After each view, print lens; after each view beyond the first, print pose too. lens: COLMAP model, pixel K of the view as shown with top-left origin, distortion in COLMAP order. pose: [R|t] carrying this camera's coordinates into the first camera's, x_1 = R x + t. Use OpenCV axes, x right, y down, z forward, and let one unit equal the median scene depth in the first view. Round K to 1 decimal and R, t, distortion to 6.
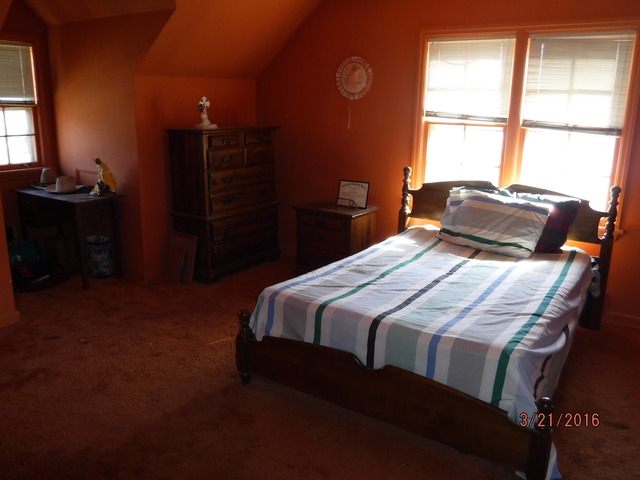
lens RADIAL K [[536.2, 0, 320.3], [0, 536.2, 239.3], [0, 0, 1]] dist [-0.054890, 0.013085]
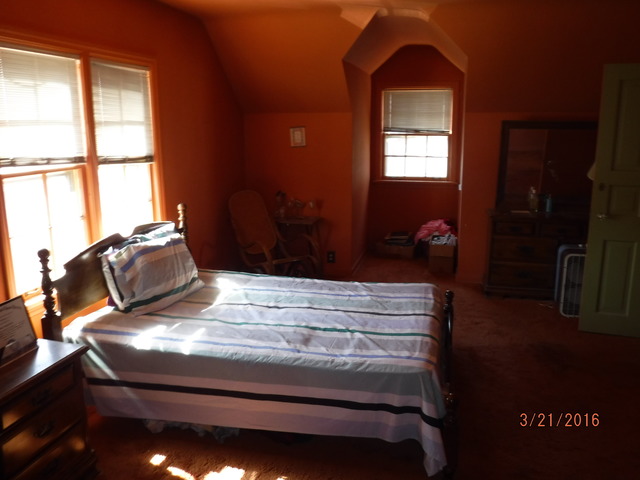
lens RADIAL K [[536.2, 0, 320.6], [0, 536.2, 239.7], [0, 0, 1]] dist [-0.054890, 0.013085]
pose [[-0.354825, -0.209255, 0.911214, -0.575583], [0.240745, 0.921315, 0.305320, -0.290392], [-0.903405, 0.327706, -0.276529, 1.005125]]
